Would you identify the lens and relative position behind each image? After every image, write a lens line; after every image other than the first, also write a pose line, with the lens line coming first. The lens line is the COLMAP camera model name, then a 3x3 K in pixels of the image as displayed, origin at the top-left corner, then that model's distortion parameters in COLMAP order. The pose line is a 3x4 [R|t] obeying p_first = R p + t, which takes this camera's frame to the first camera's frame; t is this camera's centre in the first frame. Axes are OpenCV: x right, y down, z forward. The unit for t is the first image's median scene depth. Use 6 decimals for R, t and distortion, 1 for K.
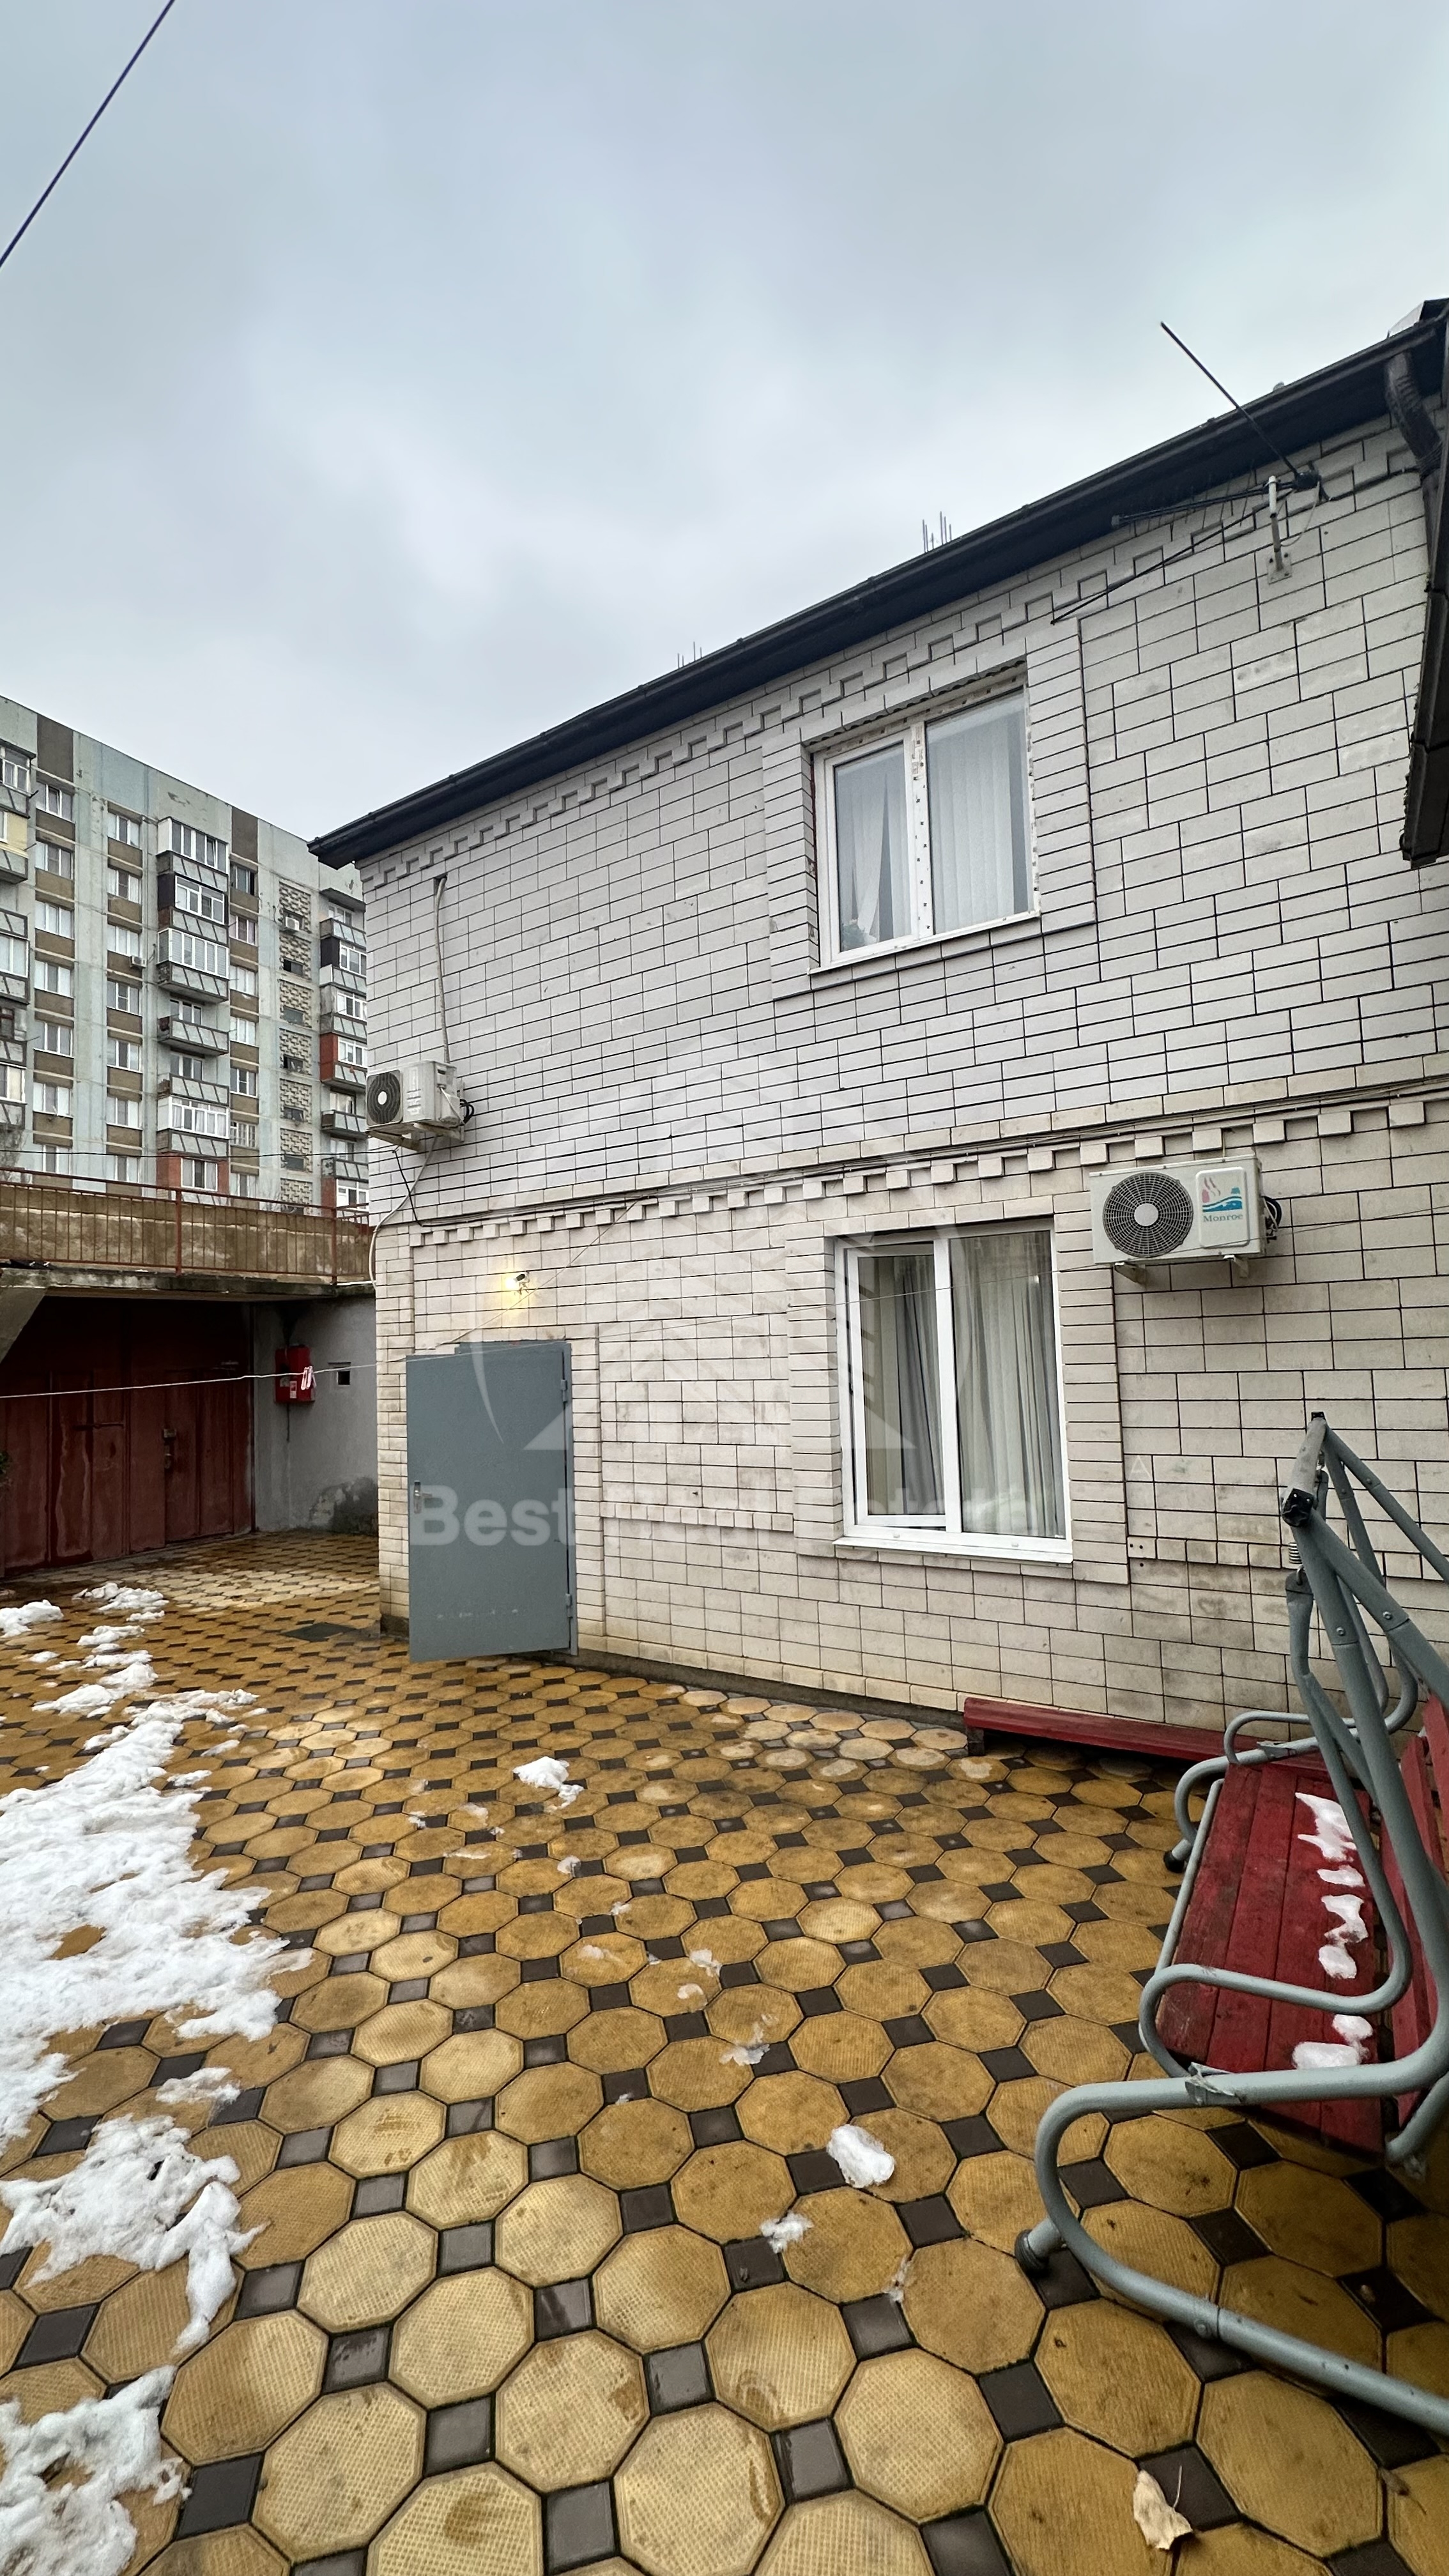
lens RADIAL K [[1034.3, 0, 737.4], [0, 1034.3, 1288.9], [0, 0, 1]] dist [-0.001948, 0.000189]
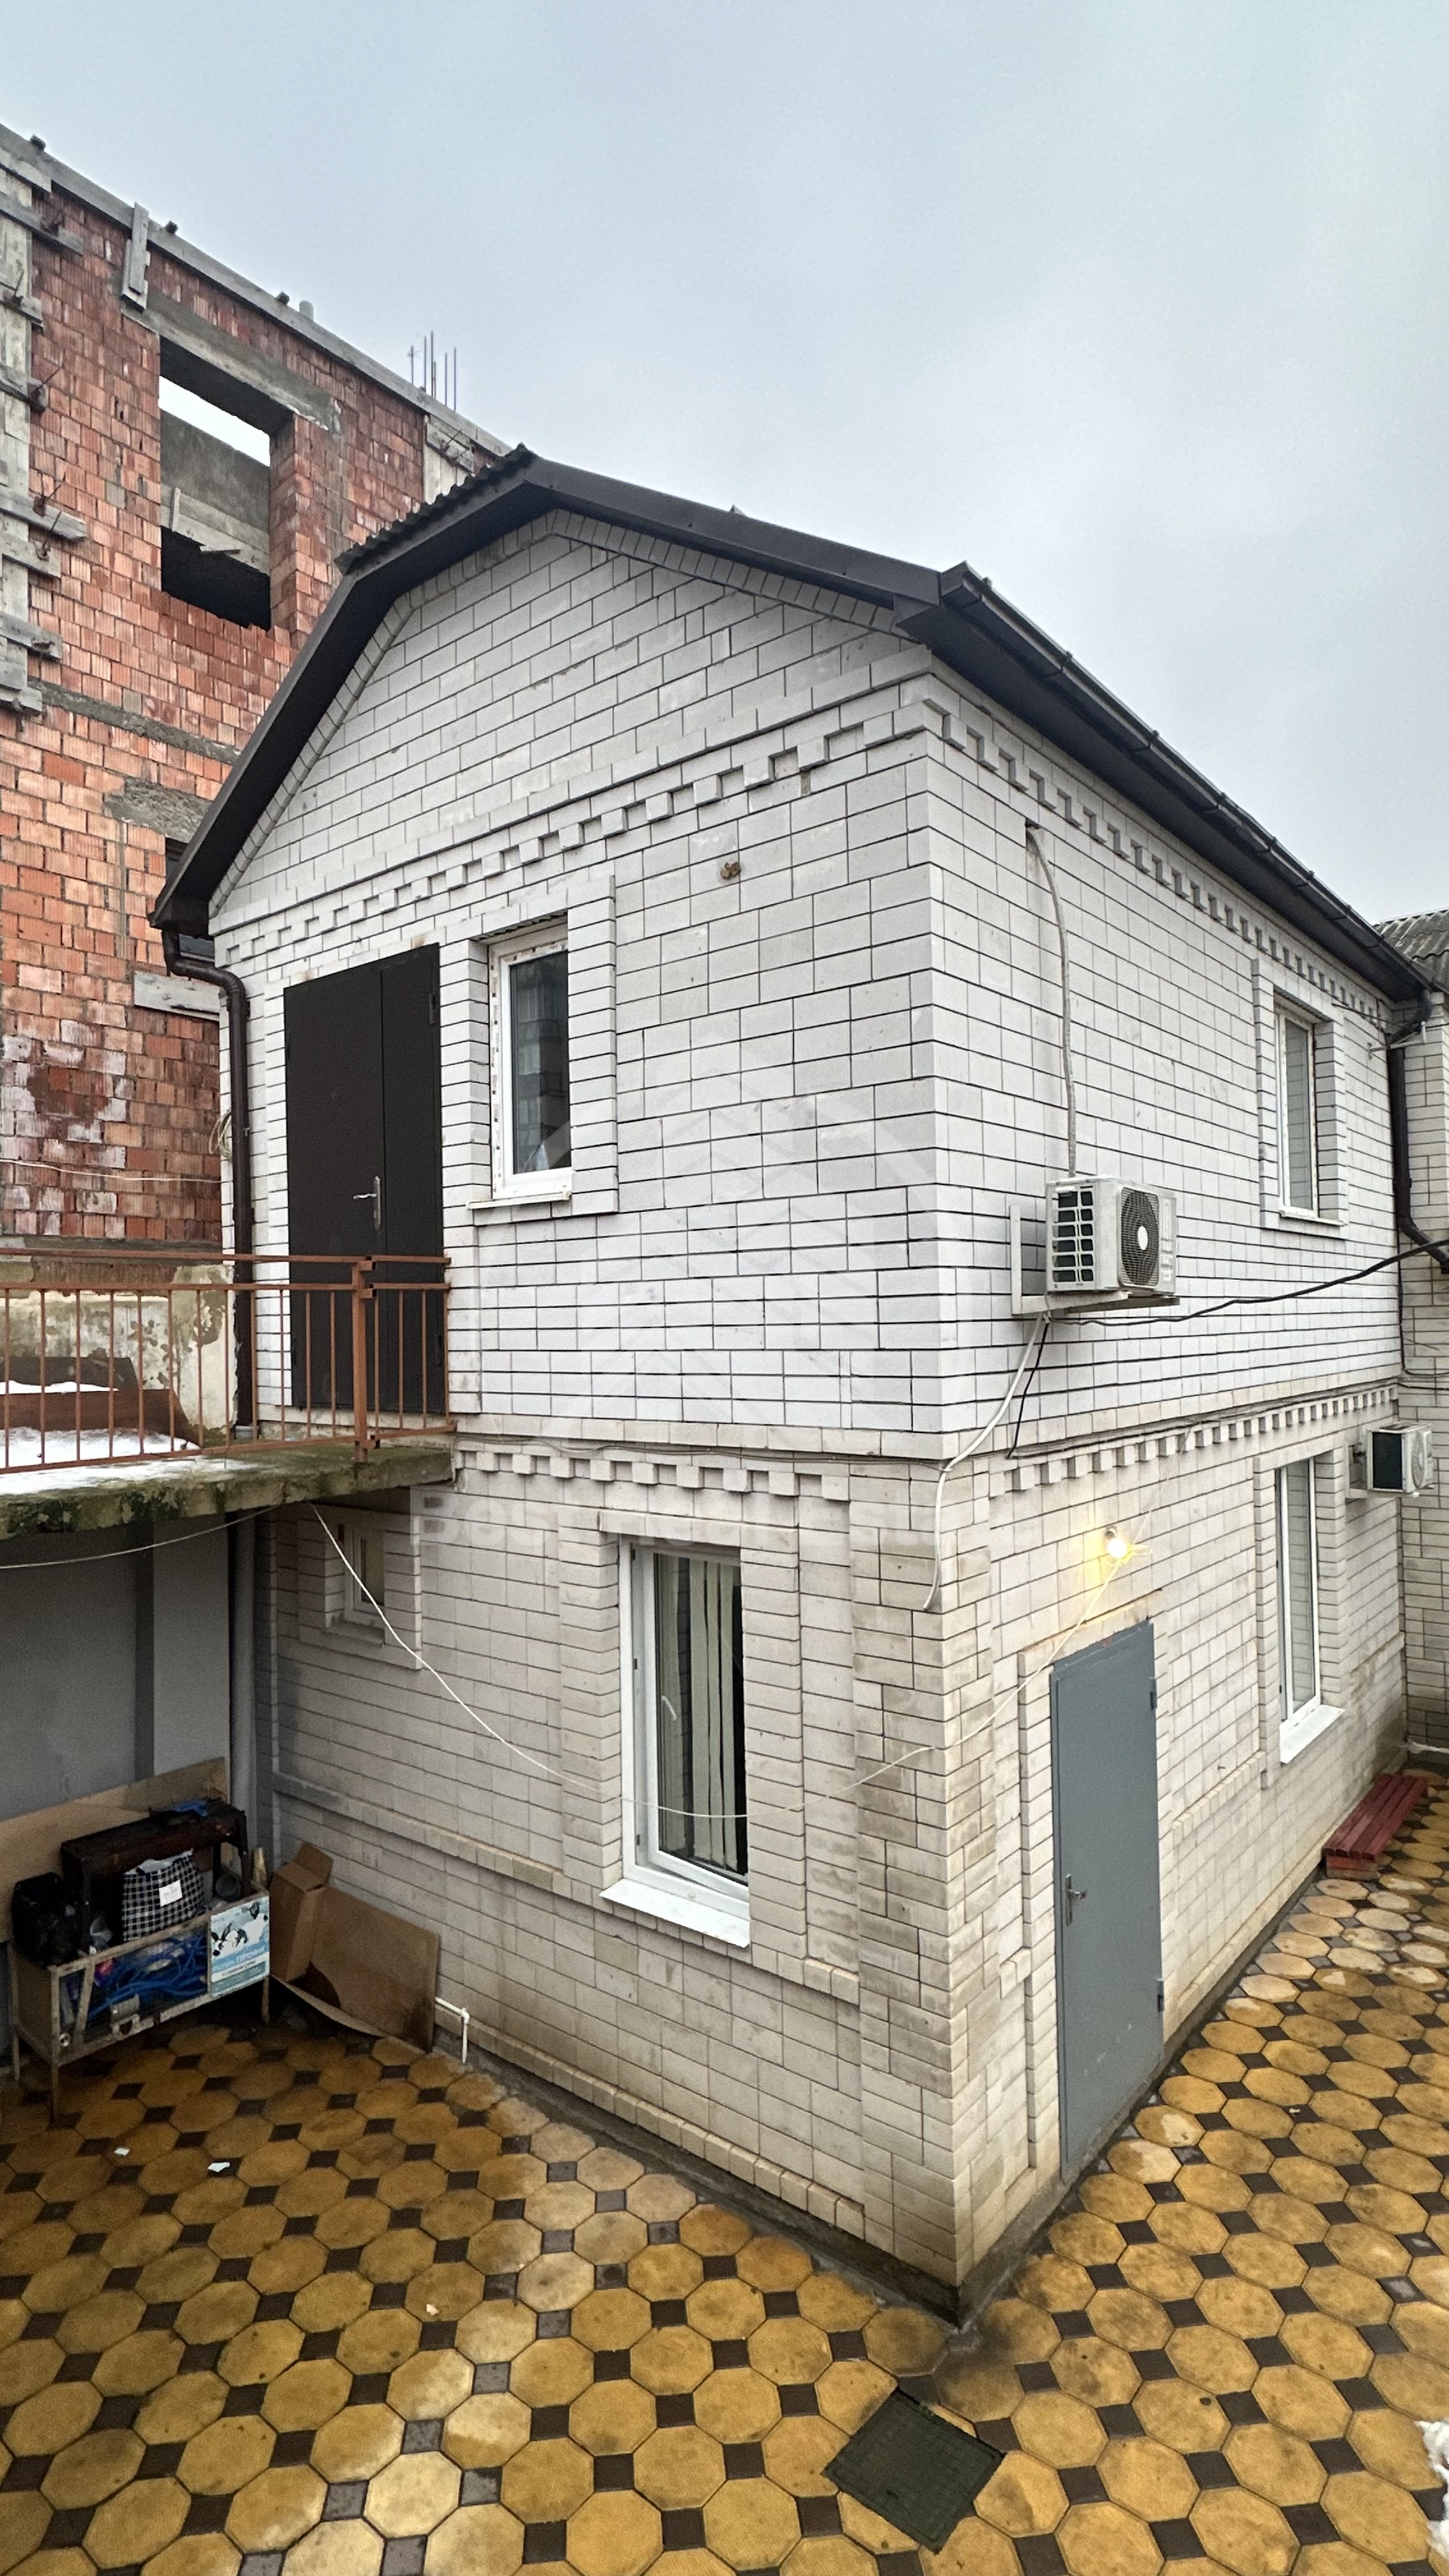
lens RADIAL K [[1291.5, 0, 724.9], [0, 1291.5, 1295.5], [0, 0, 1]] dist [-0.000581, 0.001055]
pose [[0.126959, 0.054437, 0.990413, -0.623125], [-0.042566, 0.997872, -0.049390, -0.066047], [-0.990994, -0.035887, 0.129006, 0.674831]]
